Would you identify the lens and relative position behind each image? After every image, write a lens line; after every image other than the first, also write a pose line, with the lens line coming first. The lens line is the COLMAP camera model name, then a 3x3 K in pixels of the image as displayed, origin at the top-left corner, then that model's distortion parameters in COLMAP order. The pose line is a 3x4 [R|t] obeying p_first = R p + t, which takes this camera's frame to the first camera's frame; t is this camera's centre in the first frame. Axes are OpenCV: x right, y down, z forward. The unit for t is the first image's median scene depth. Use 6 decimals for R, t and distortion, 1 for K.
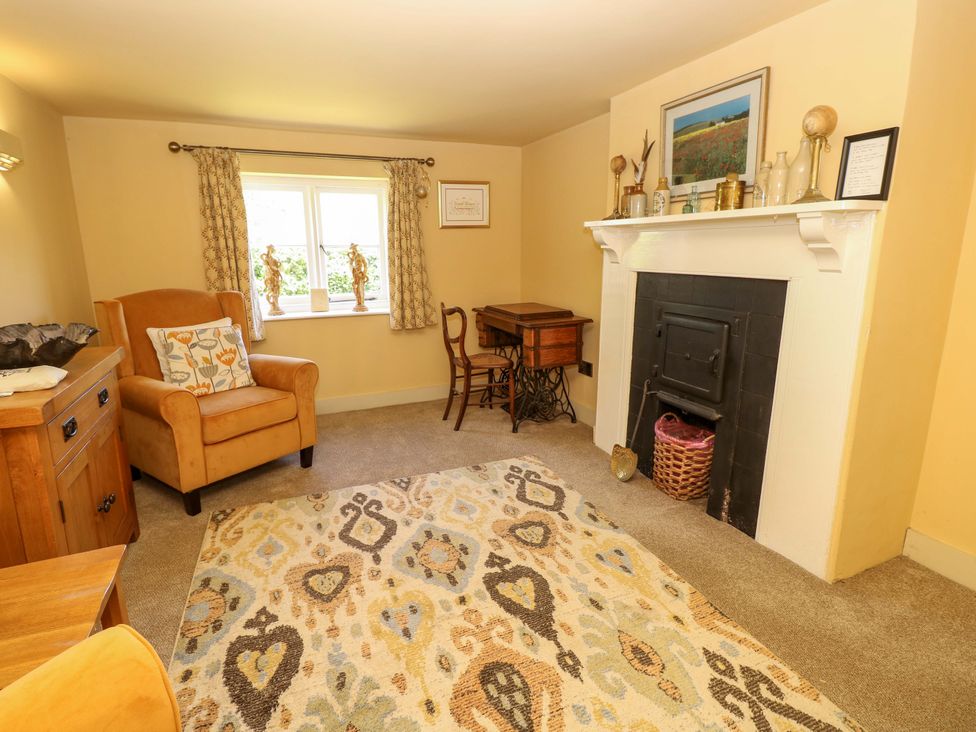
lens RADIAL K [[505.2, 0, 486.4], [0, 505.2, 356.3], [0, 0, 1]] dist [-0.001963, -0.012509]
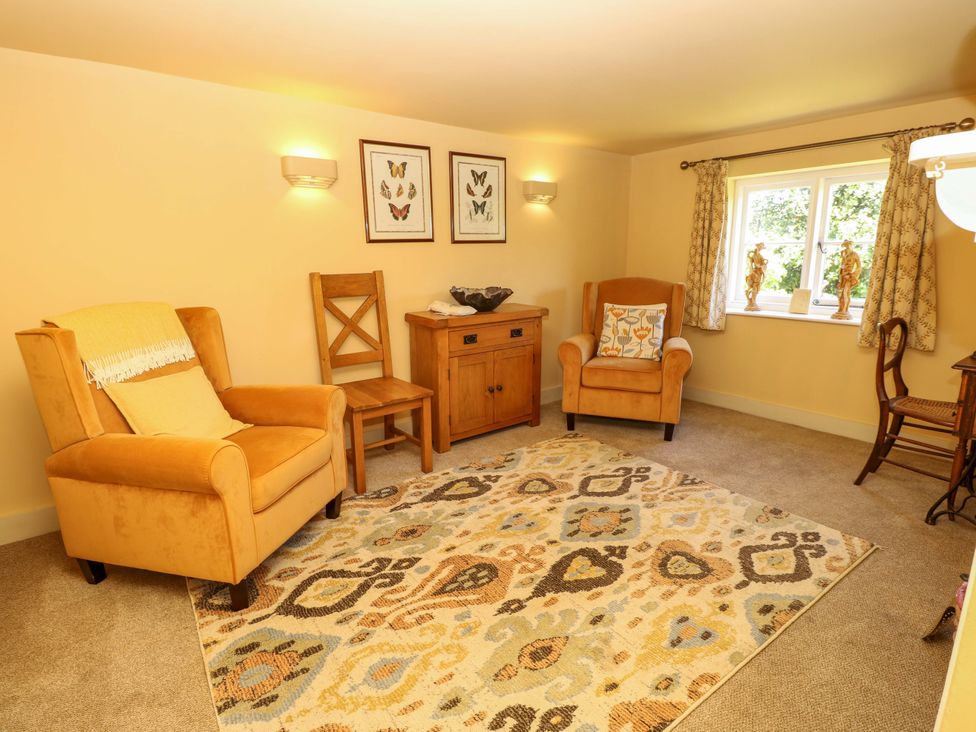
lens RADIAL K [[505.2, 0, 486.4], [0, 505.2, 356.3], [0, 0, 1]] dist [-0.001963, -0.012509]
pose [[0.242682, 0.199888, -0.949289, 0.785637], [-0.193686, 0.968824, 0.154487, -0.080122], [0.950574, 0.146373, 0.273831, 0.375215]]
